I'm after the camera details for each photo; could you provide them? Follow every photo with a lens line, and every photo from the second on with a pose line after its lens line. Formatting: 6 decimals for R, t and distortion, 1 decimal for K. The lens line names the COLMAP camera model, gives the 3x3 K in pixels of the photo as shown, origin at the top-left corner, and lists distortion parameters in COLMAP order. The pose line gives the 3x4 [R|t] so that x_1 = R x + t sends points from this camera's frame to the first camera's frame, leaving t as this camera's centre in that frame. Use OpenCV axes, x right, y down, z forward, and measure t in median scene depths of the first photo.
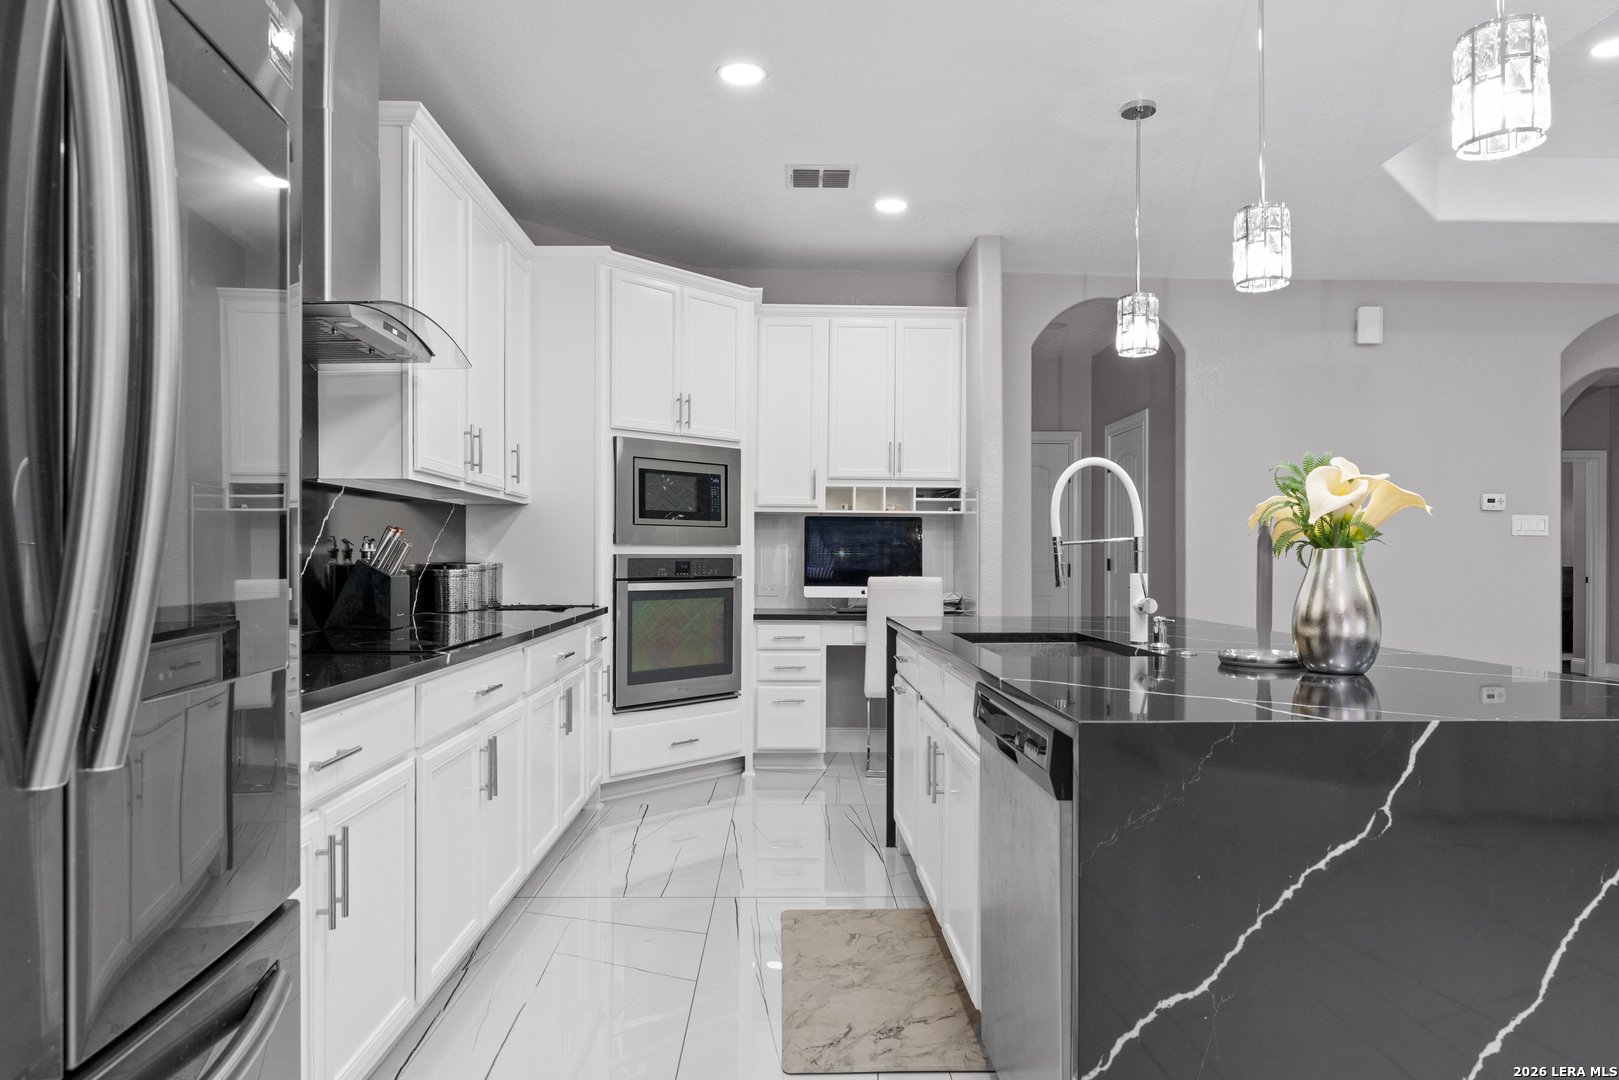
lens RADIAL K [[1007.8, 0, 810.5], [0, 1007.8, 553.7], [0, 0, 1]] dist [-0.001165, -0.003609]
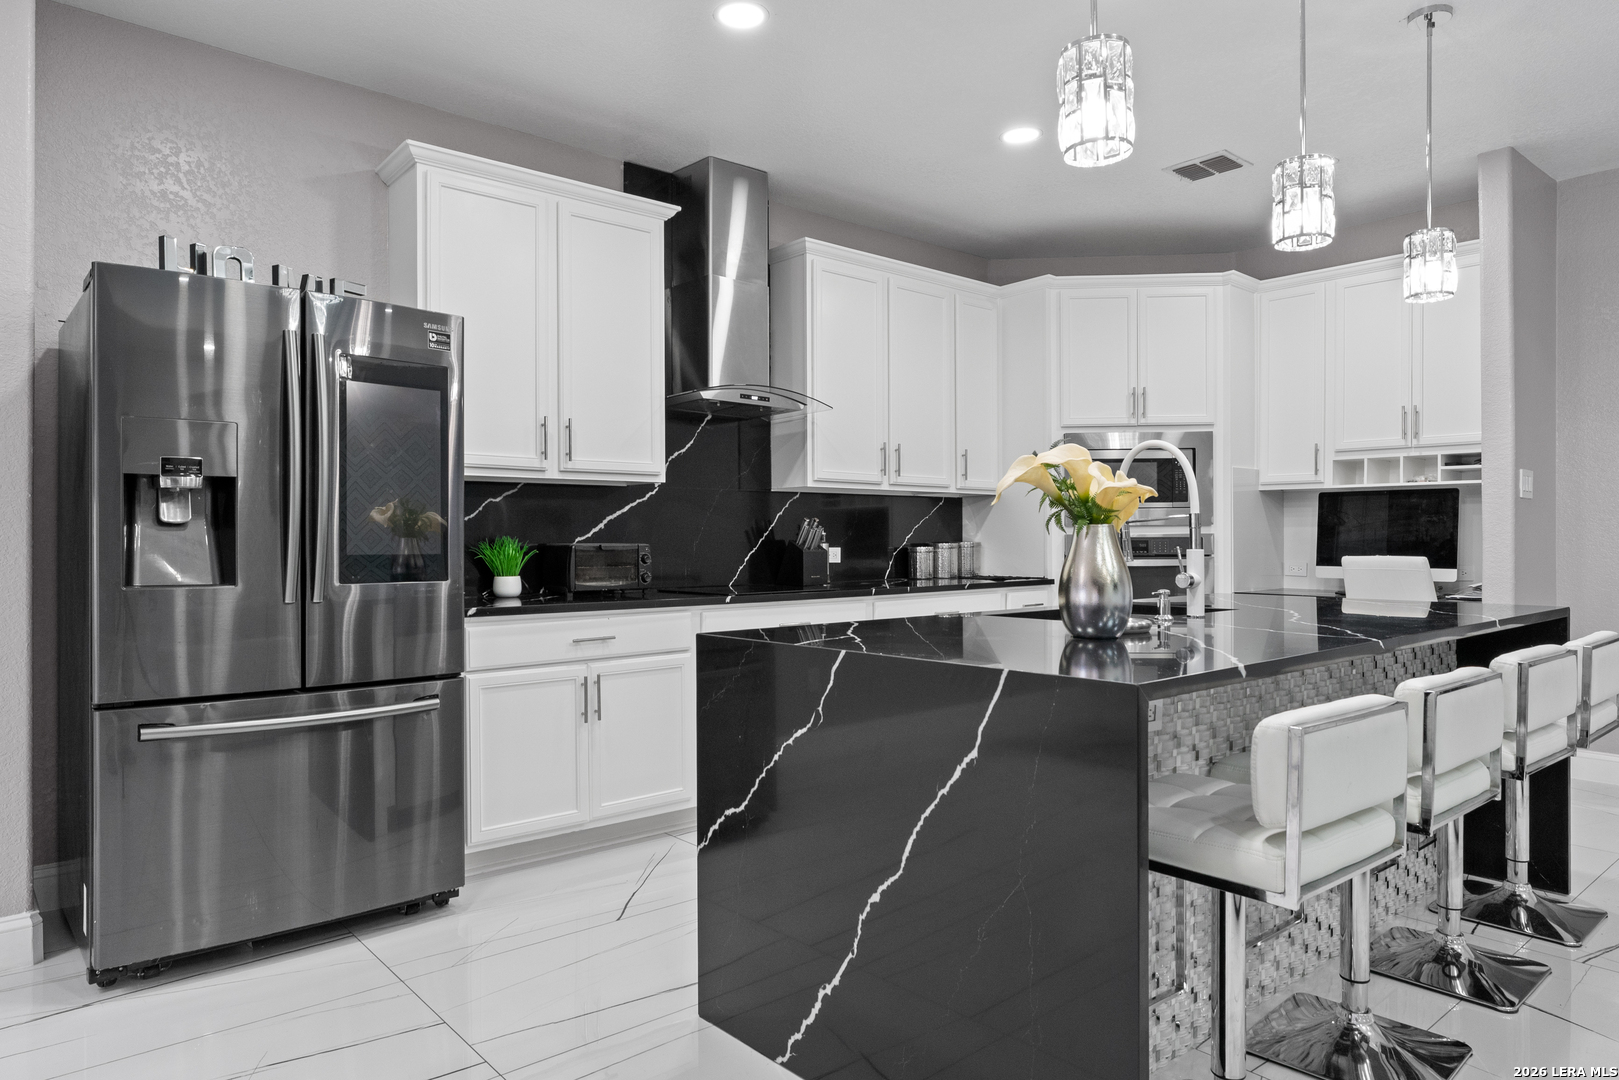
lens RADIAL K [[1017.5, 0, 813.5], [0, 1017.5, 543.7], [0, 0, 1]] dist [-0.001307, -0.001959]
pose [[0.633989, -0.003607, -0.773334, 0.646039], [0.009500, 0.999950, 0.003124, 0.005245], [0.773284, -0.009327, 0.633991, 0.030218]]
